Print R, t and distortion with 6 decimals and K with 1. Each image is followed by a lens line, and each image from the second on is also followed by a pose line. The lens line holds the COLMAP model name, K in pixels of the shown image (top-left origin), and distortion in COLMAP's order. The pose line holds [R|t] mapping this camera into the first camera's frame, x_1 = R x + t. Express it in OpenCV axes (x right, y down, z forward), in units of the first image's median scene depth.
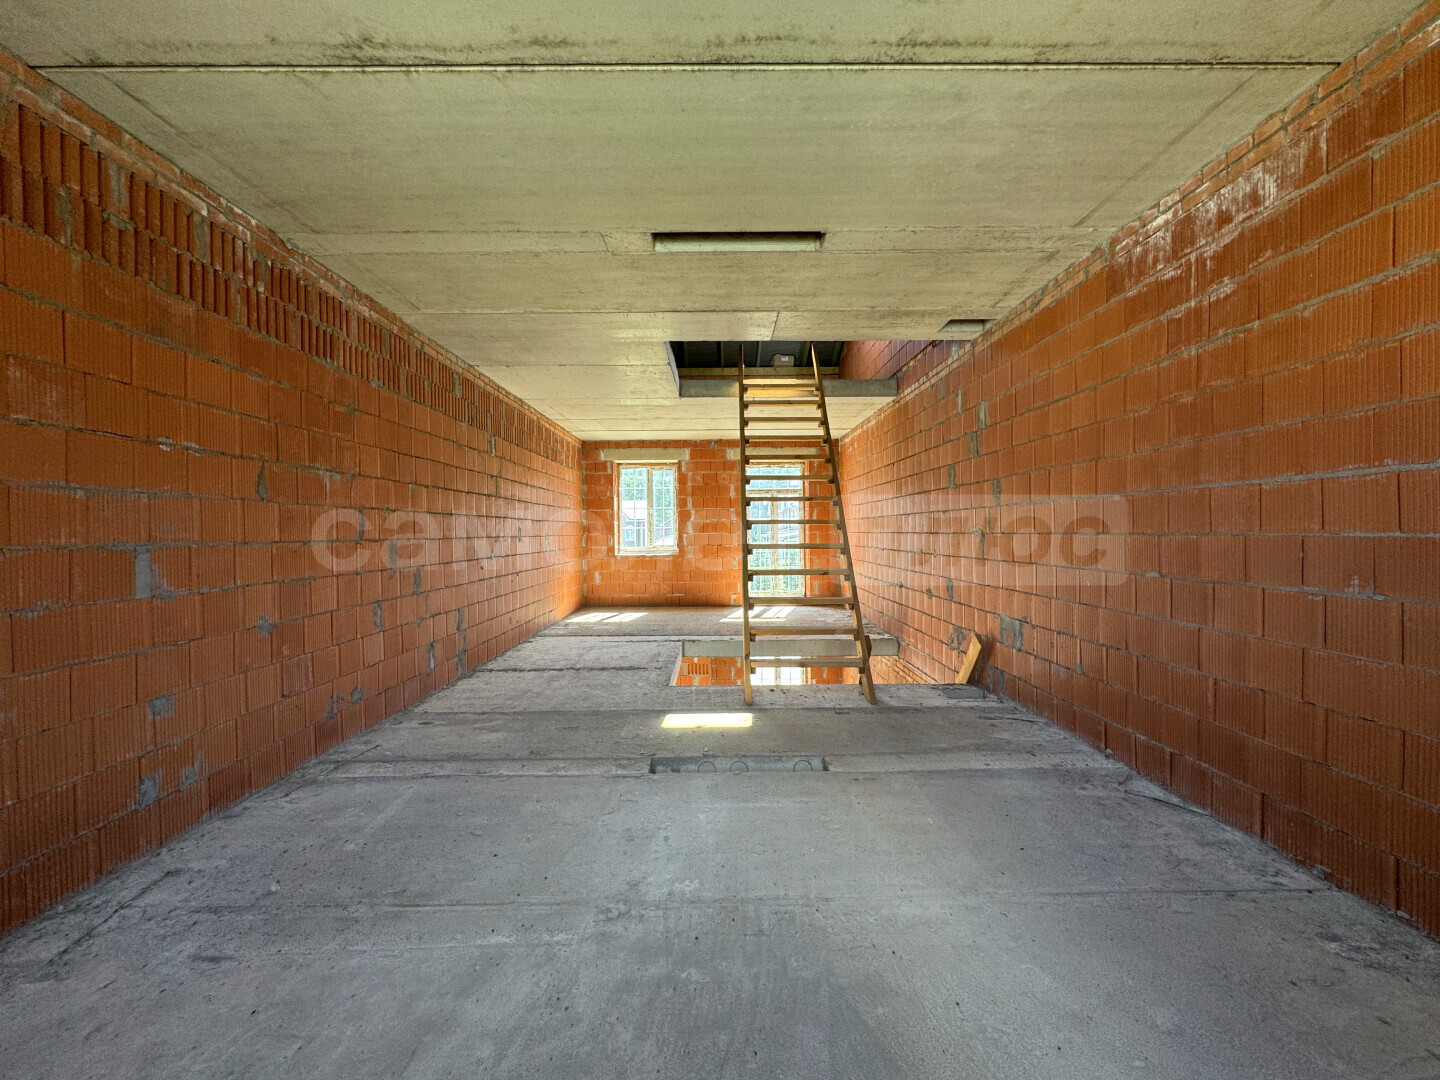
lens RADIAL K [[574.6, 0, 720.7], [0, 574.6, 539.8], [0, 0, 1]] dist [-0.003688, 0.000630]
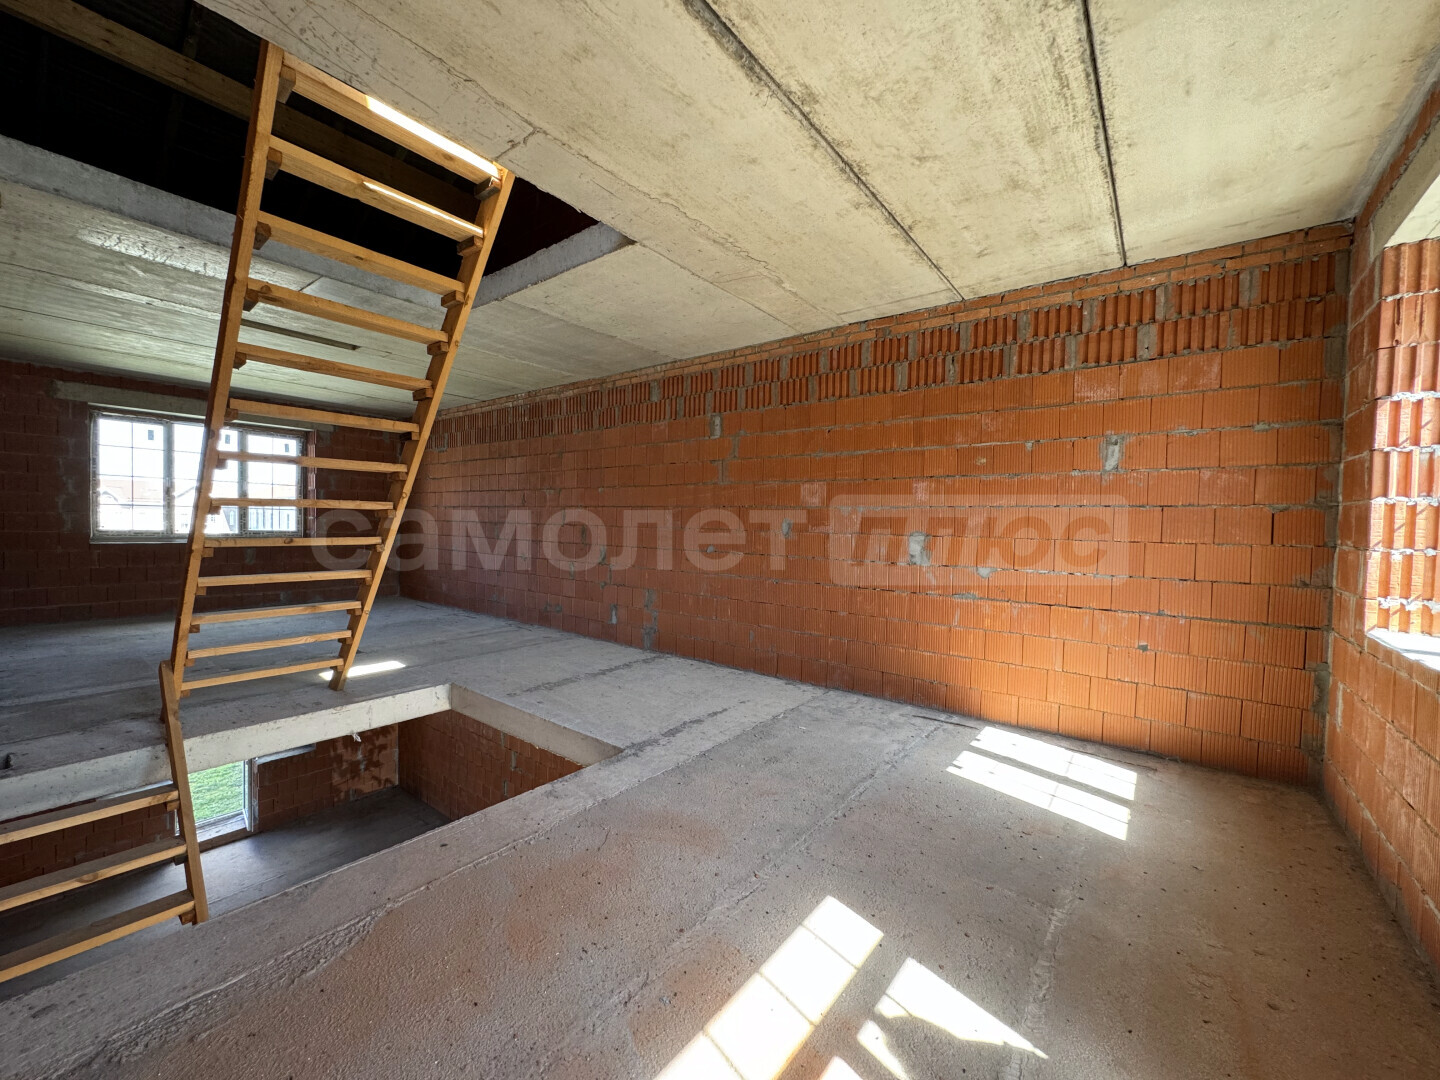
lens RADIAL K [[574.6, 0, 716.9], [0, 574.6, 533.2], [0, 0, 1]] dist [-0.003688, 0.000630]
pose [[-0.619151, 0.012406, -0.785174, 0.421276], [-0.021196, 0.999247, 0.032503, -0.035637], [0.784986, 0.036767, -0.618421, 2.155014]]
